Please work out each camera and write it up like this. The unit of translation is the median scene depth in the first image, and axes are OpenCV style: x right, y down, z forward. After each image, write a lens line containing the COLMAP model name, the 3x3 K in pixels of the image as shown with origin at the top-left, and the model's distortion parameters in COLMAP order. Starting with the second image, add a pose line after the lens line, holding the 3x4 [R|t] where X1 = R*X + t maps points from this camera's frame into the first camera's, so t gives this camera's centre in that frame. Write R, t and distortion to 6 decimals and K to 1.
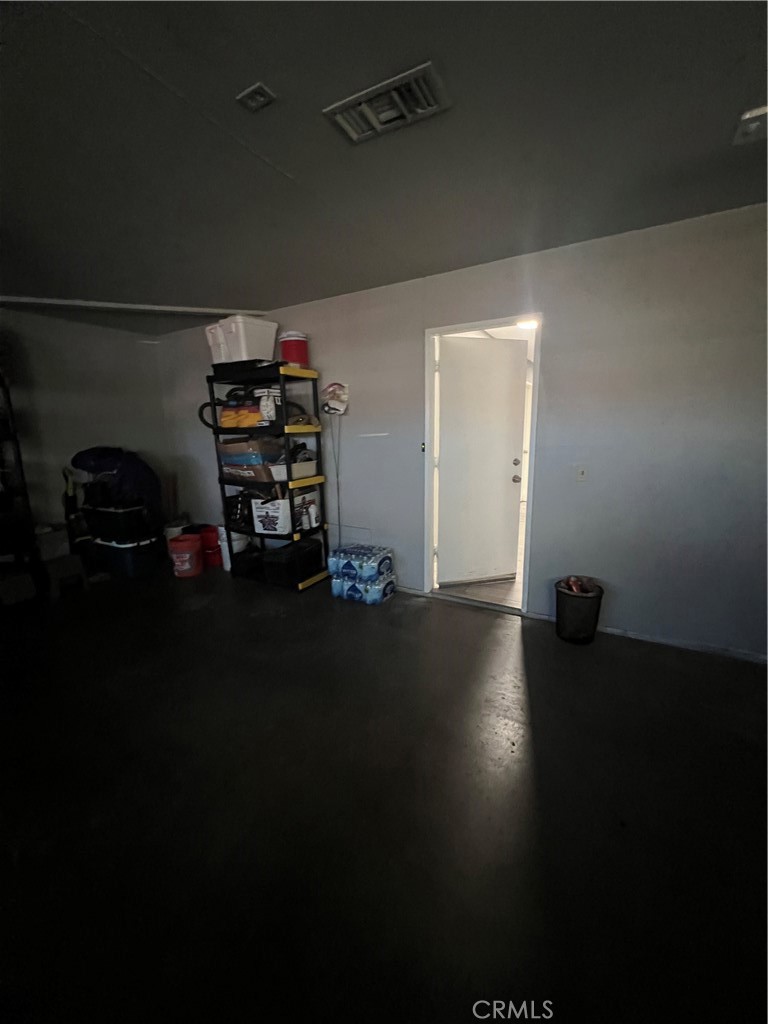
lens RADIAL K [[406.8, 0, 384.0], [0, 406.8, 512.0], [0, 0, 1]] dist [0.000076, -0.000036]
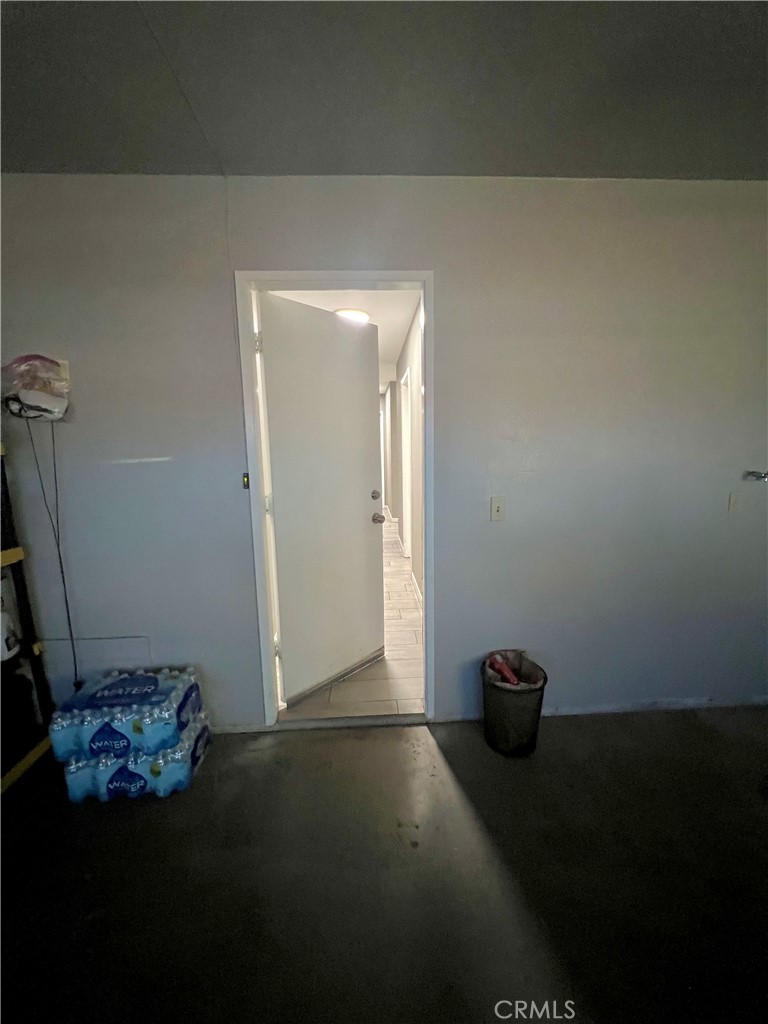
lens RADIAL K [[408.7, 0, 384.0], [0, 408.7, 512.0], [0, 0, 1]] dist [-0.000316, -0.000130]
pose [[0.838871, -0.085238, 0.537615, -0.048961], [0.113946, 0.993279, -0.020313, -0.077373], [-0.532270, 0.078299, 0.842946, 0.393564]]
